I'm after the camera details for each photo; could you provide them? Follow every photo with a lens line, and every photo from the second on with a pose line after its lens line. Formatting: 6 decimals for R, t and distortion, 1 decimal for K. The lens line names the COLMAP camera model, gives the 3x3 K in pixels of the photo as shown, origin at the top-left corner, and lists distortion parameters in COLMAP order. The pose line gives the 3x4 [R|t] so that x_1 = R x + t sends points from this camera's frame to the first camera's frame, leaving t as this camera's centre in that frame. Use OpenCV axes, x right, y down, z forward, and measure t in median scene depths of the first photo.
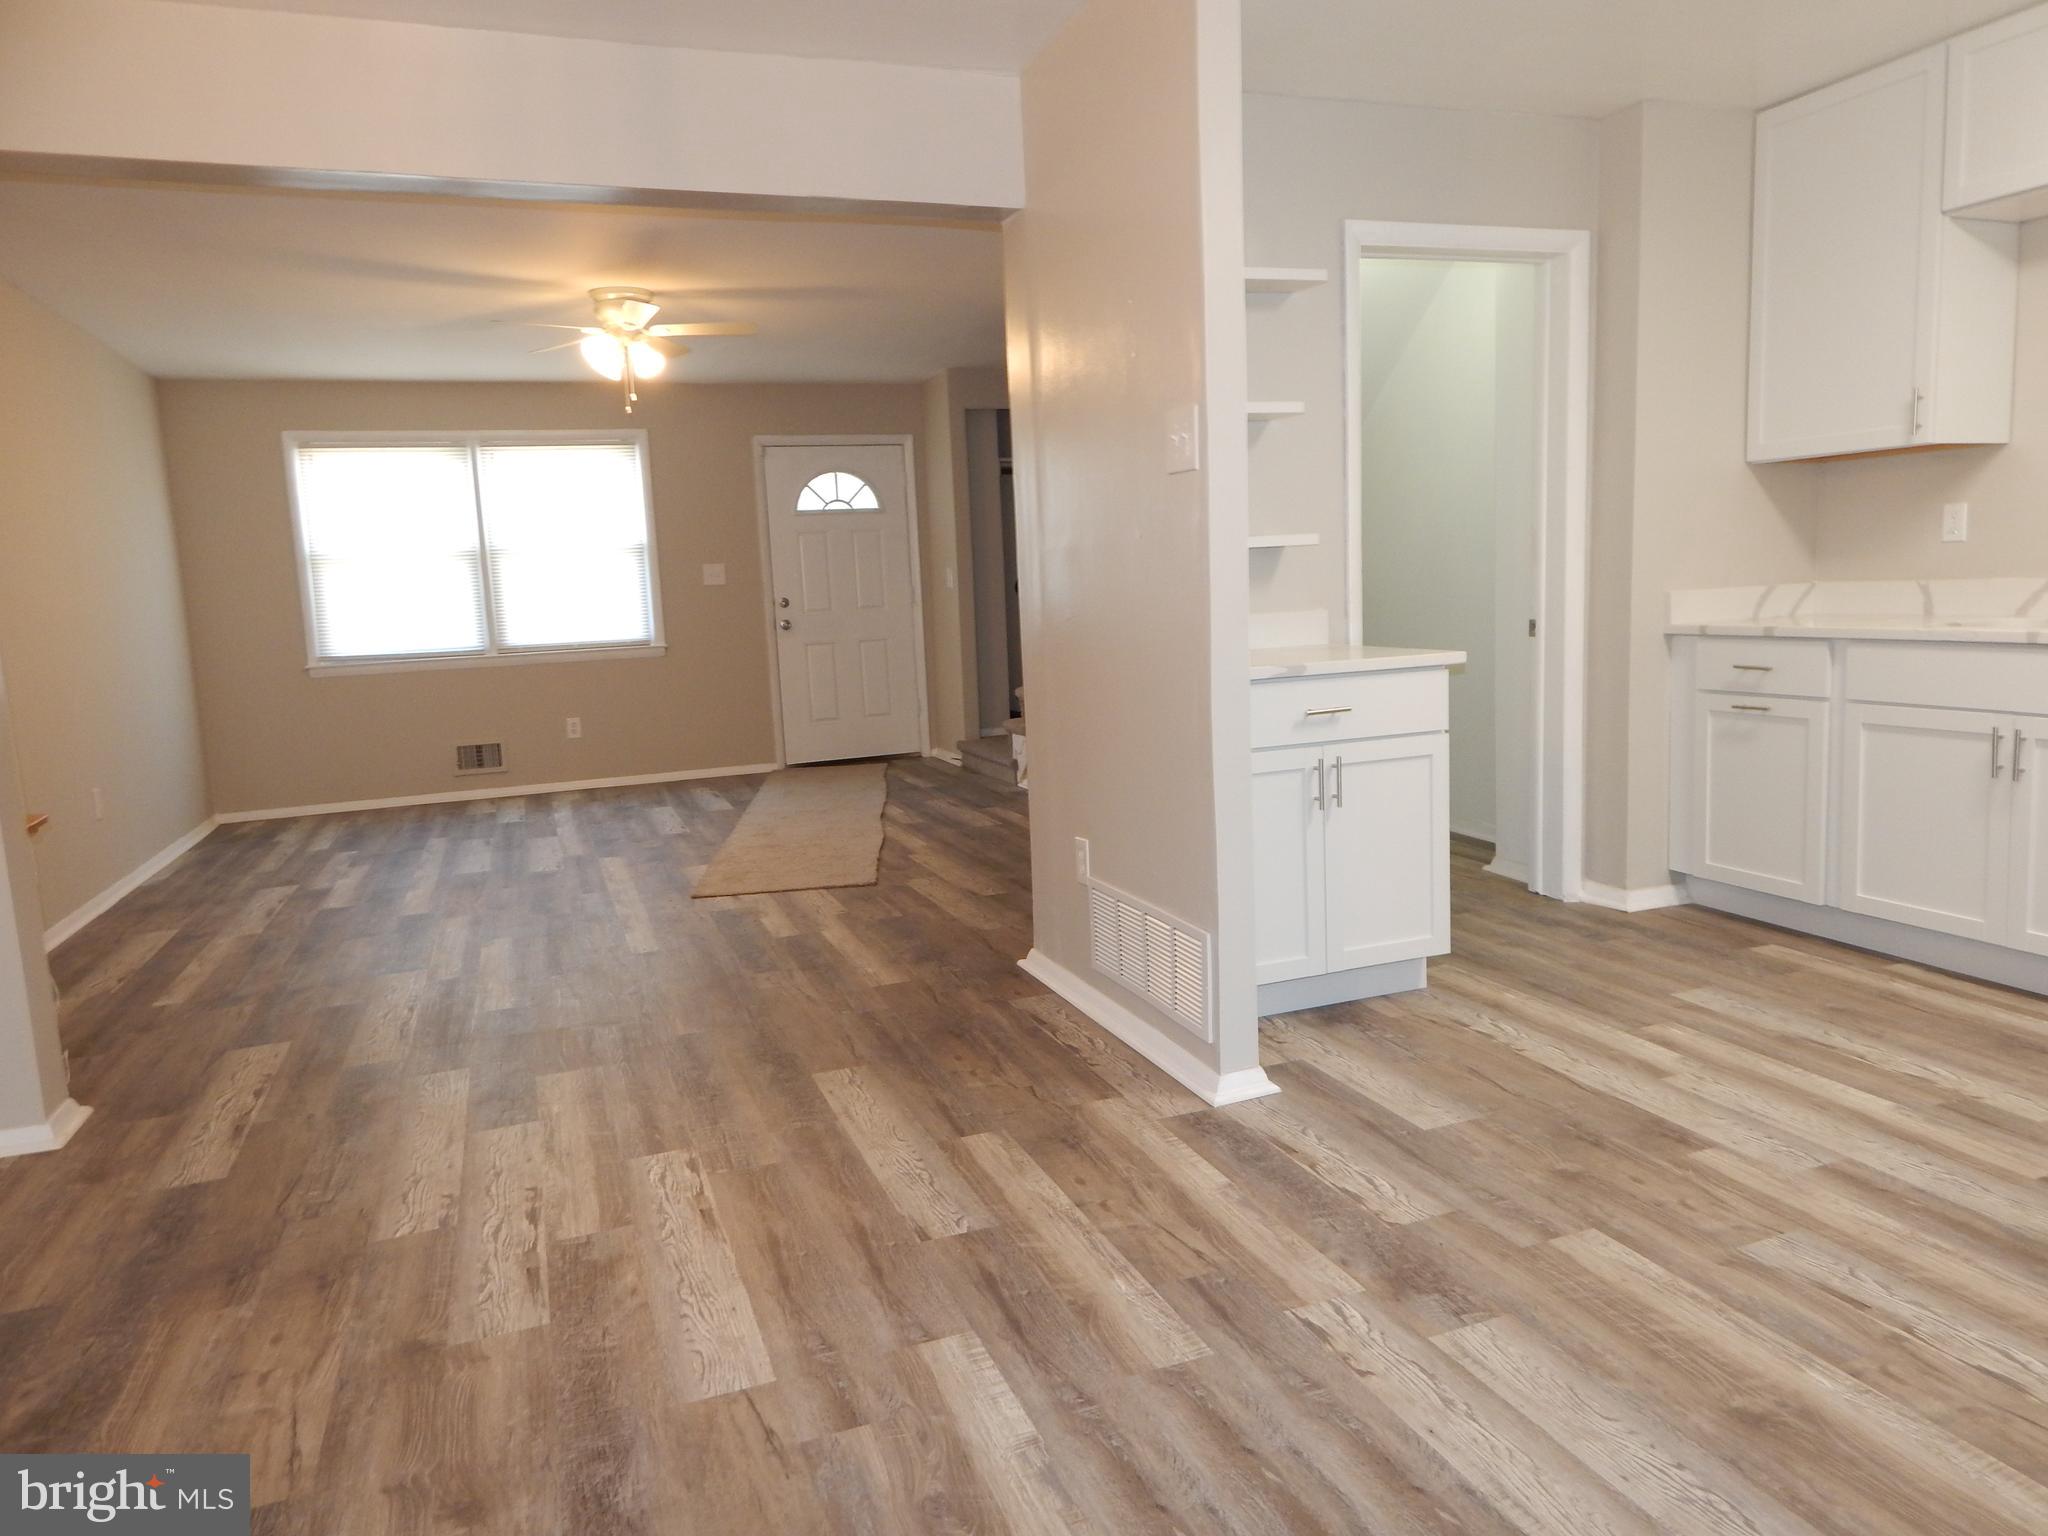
lens RADIAL K [[1361.0, 0, 1034.0], [0, 1361.0, 751.7], [0, 0, 1]] dist [0.019219, -0.018219]
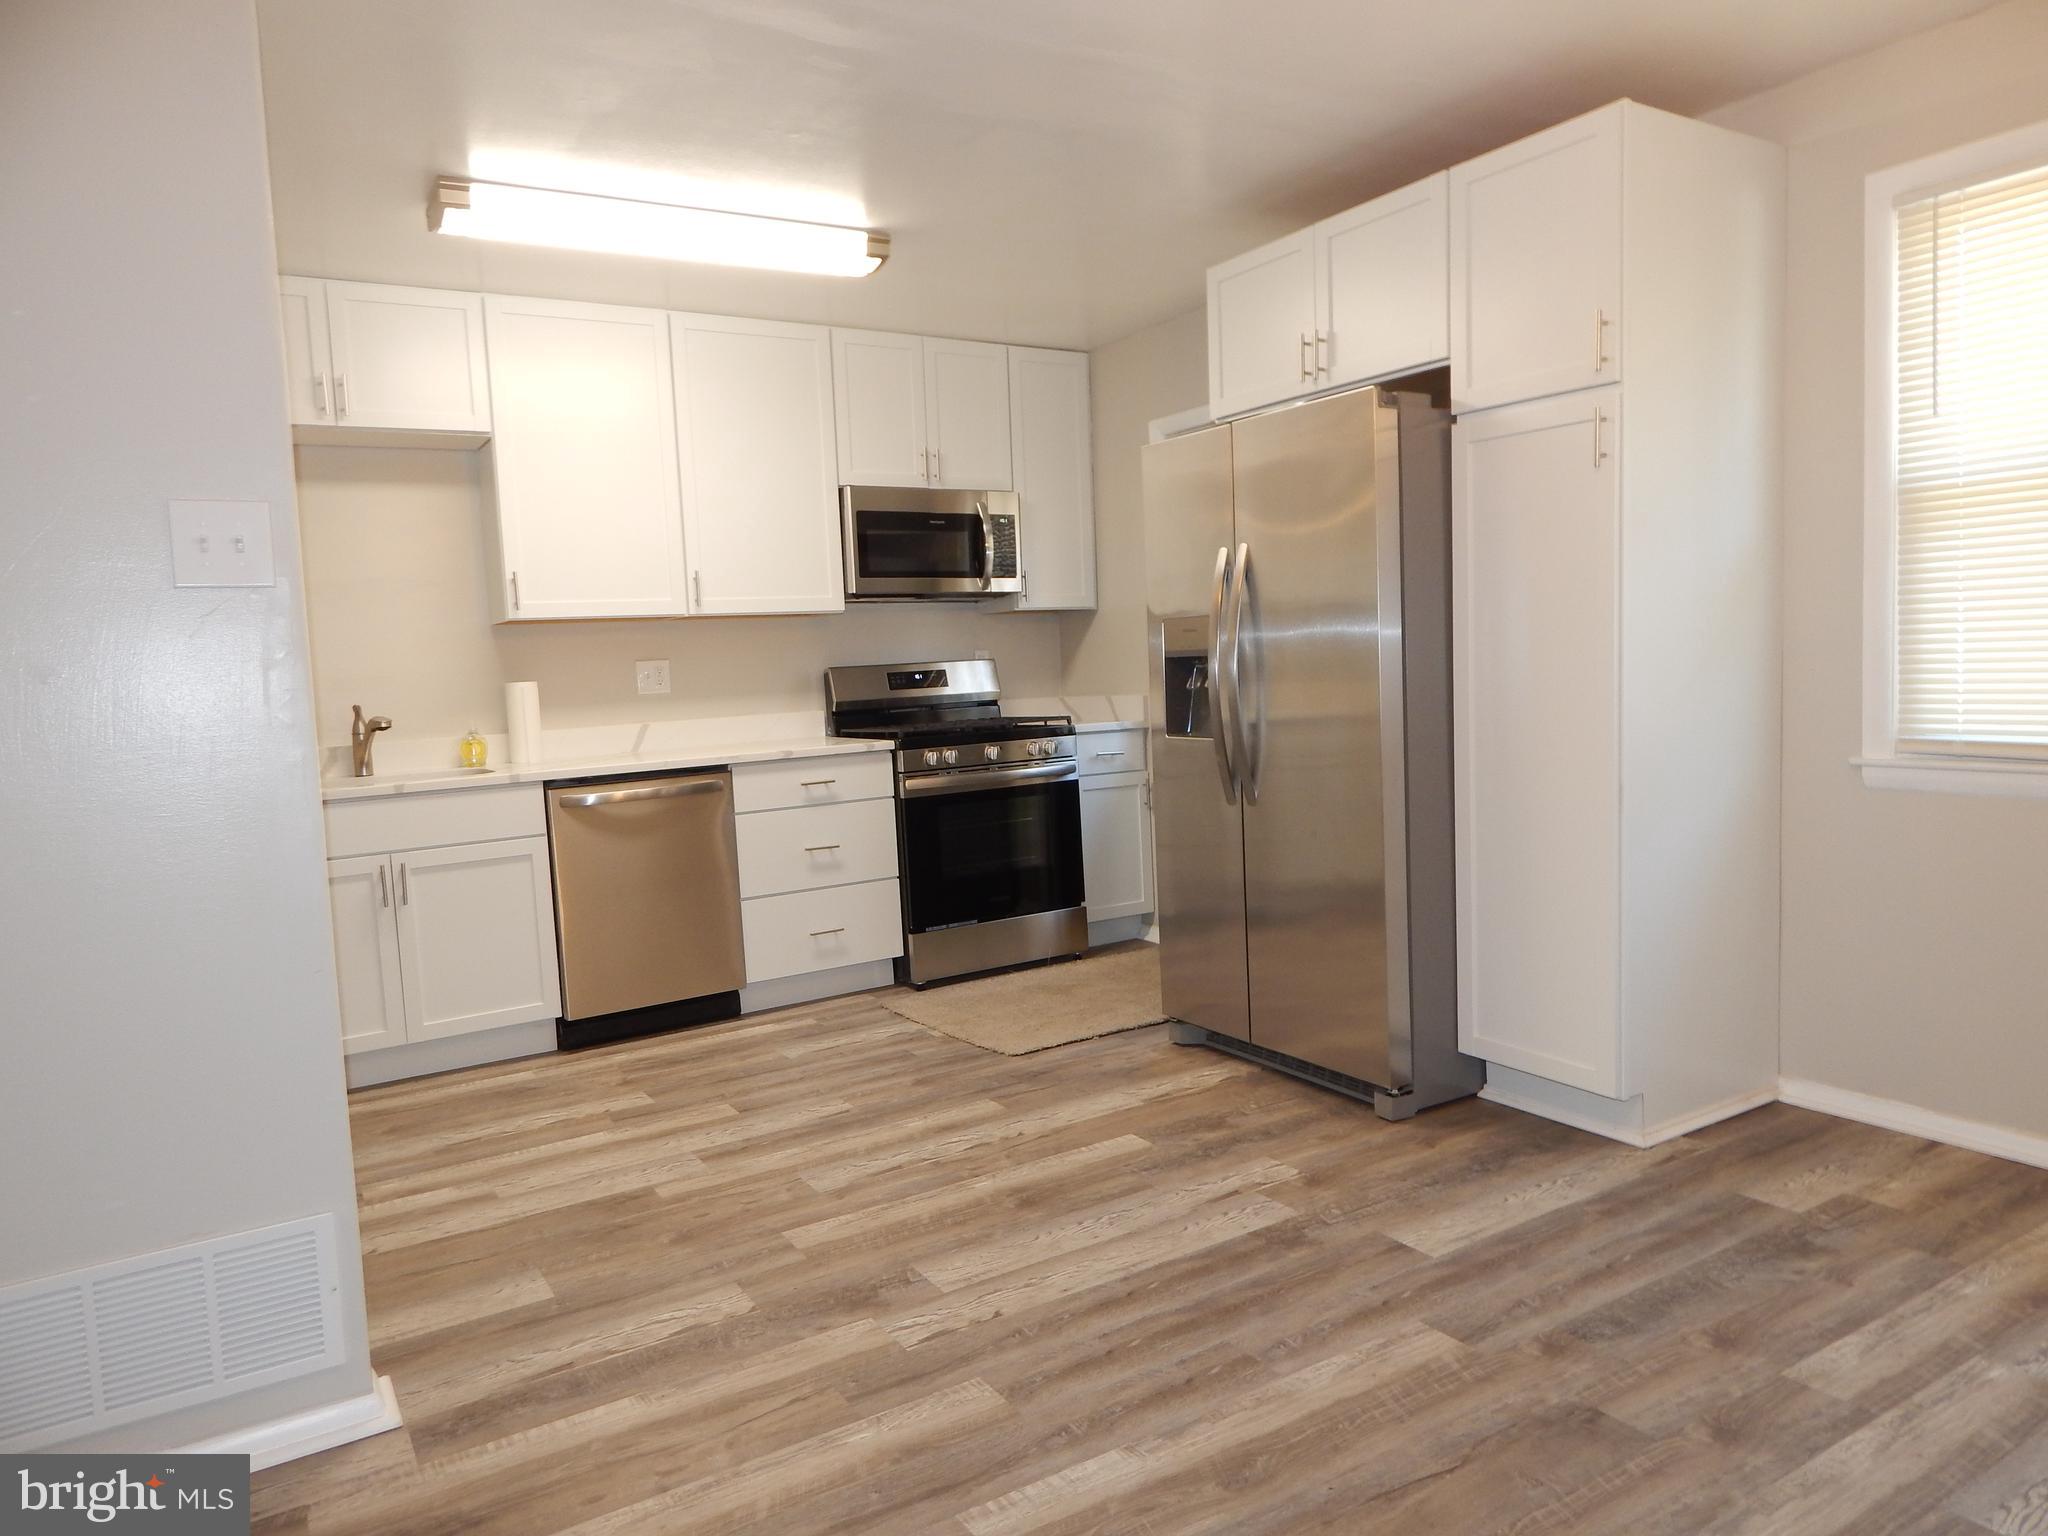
lens RADIAL K [[1361.0, 0, 1034.4], [0, 1361.0, 766.0], [0, 0, 1]] dist [0.019219, -0.018219]
pose [[-0.181118, -0.022208, 0.983211, -0.709809], [0.186144, 0.980900, 0.056446, -0.078692], [-0.965685, 0.193242, -0.173525, 0.771451]]
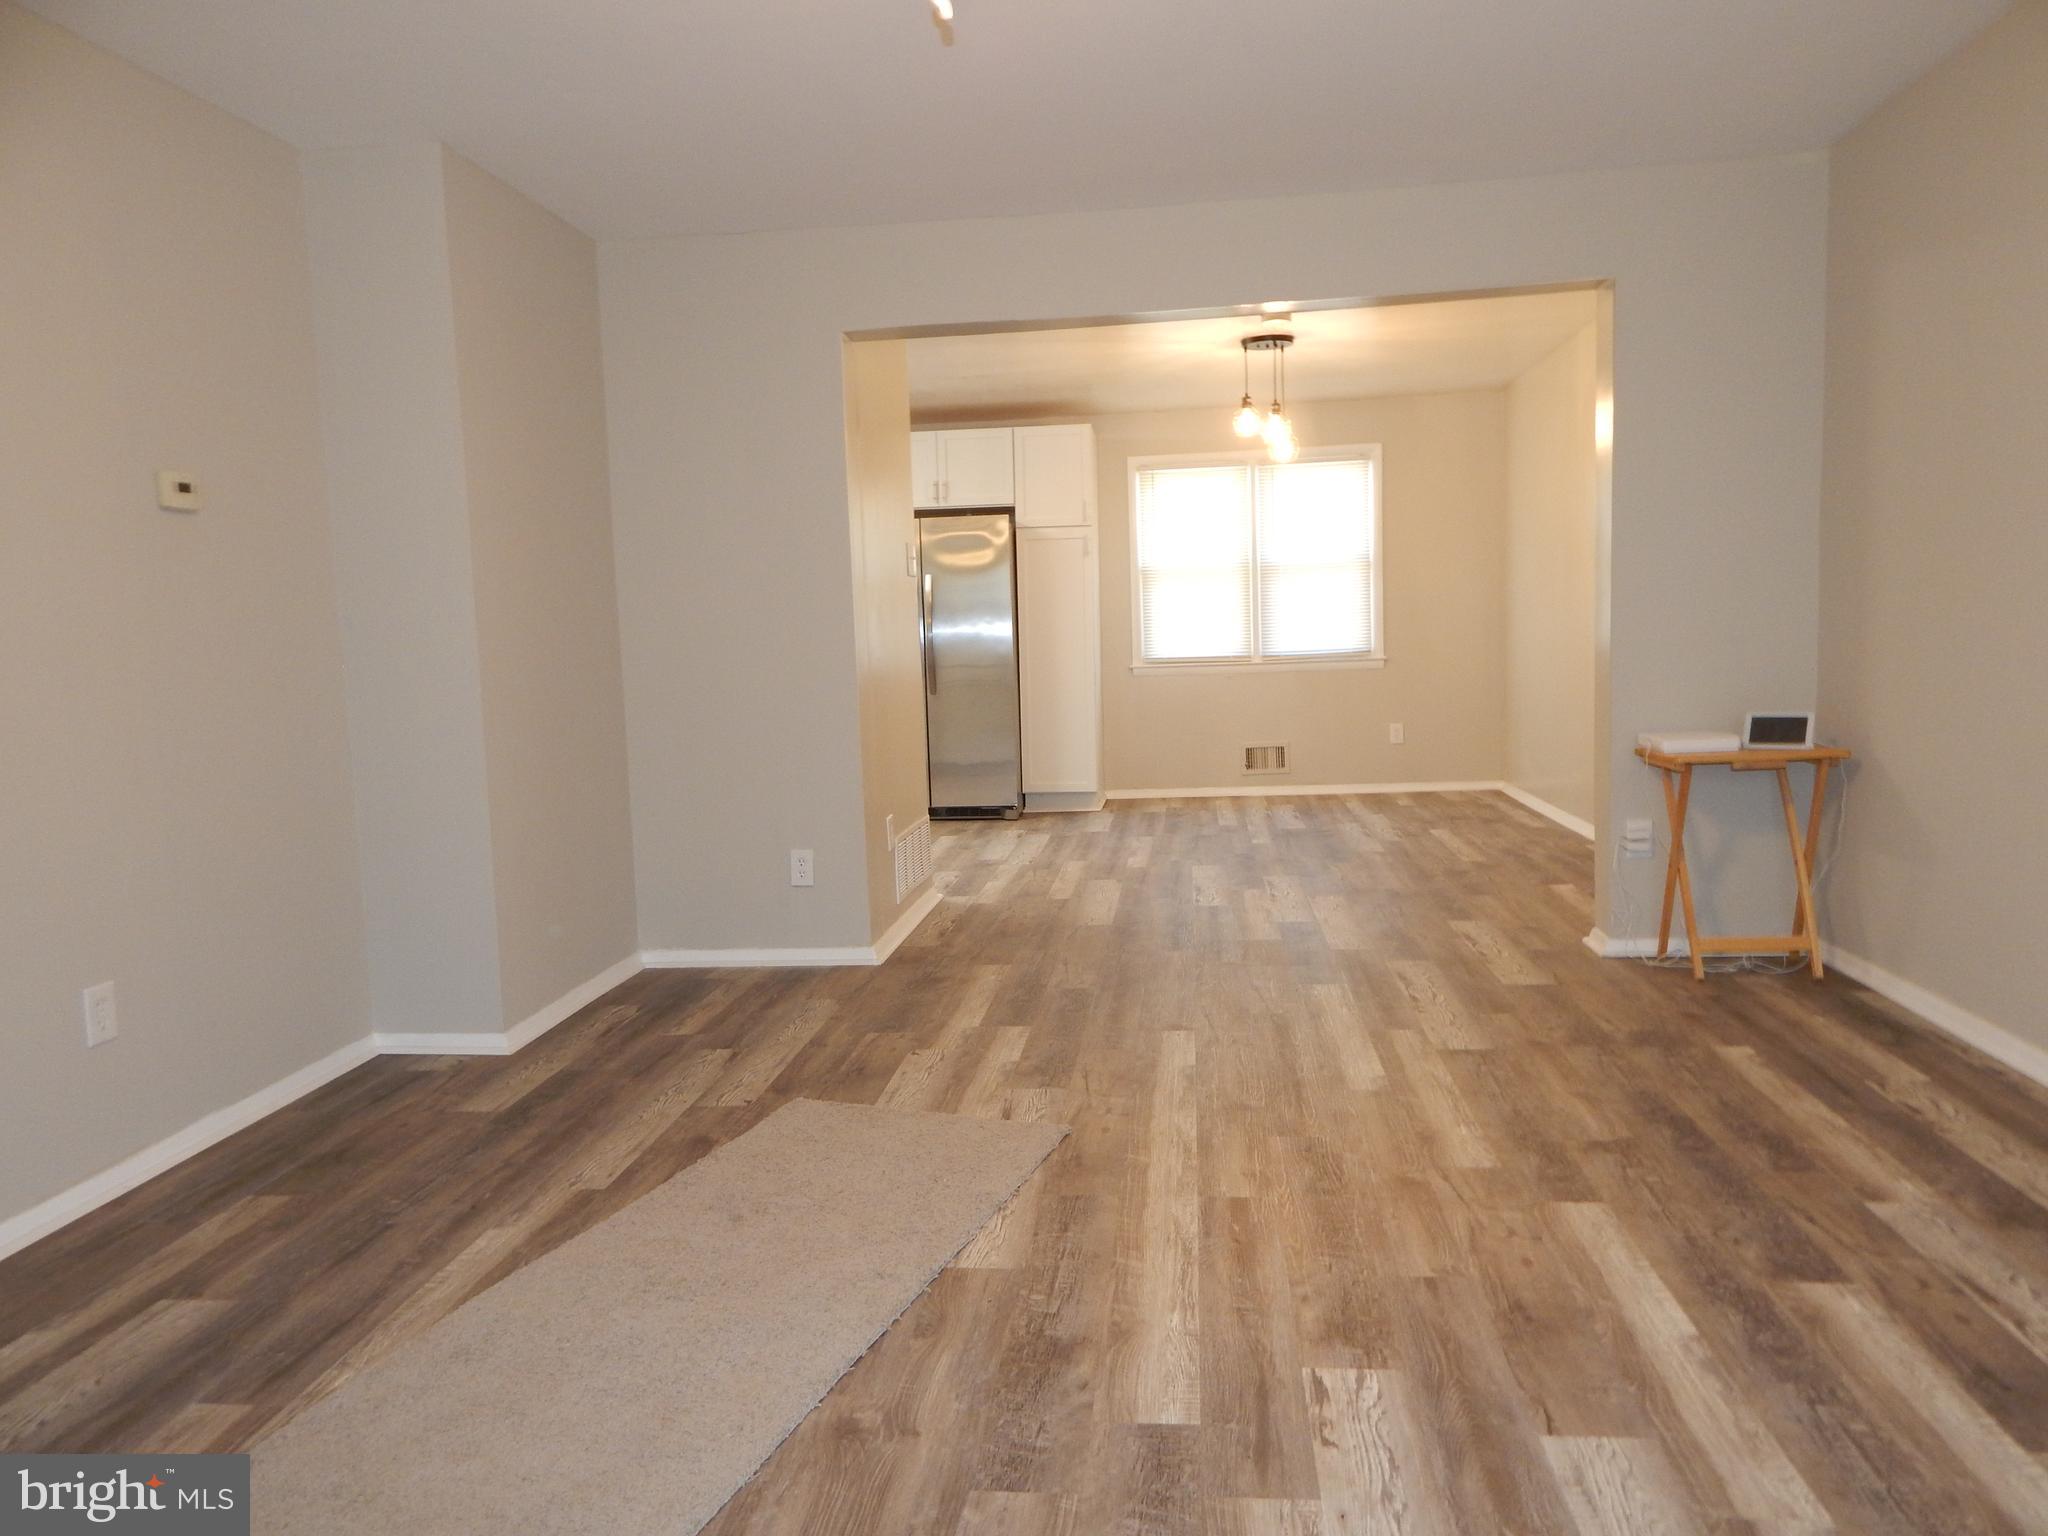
lens RADIAL K [[1361.0, 0, 1035.2], [0, 1361.0, 767.9], [0, 0, 1]] dist [0.019219, -0.018219]
pose [[-0.883618, 0.033805, 0.466986, -0.972180], [0.138810, 0.971463, 0.192330, -0.299068], [-0.447158, 0.234769, -0.863095, 2.772764]]
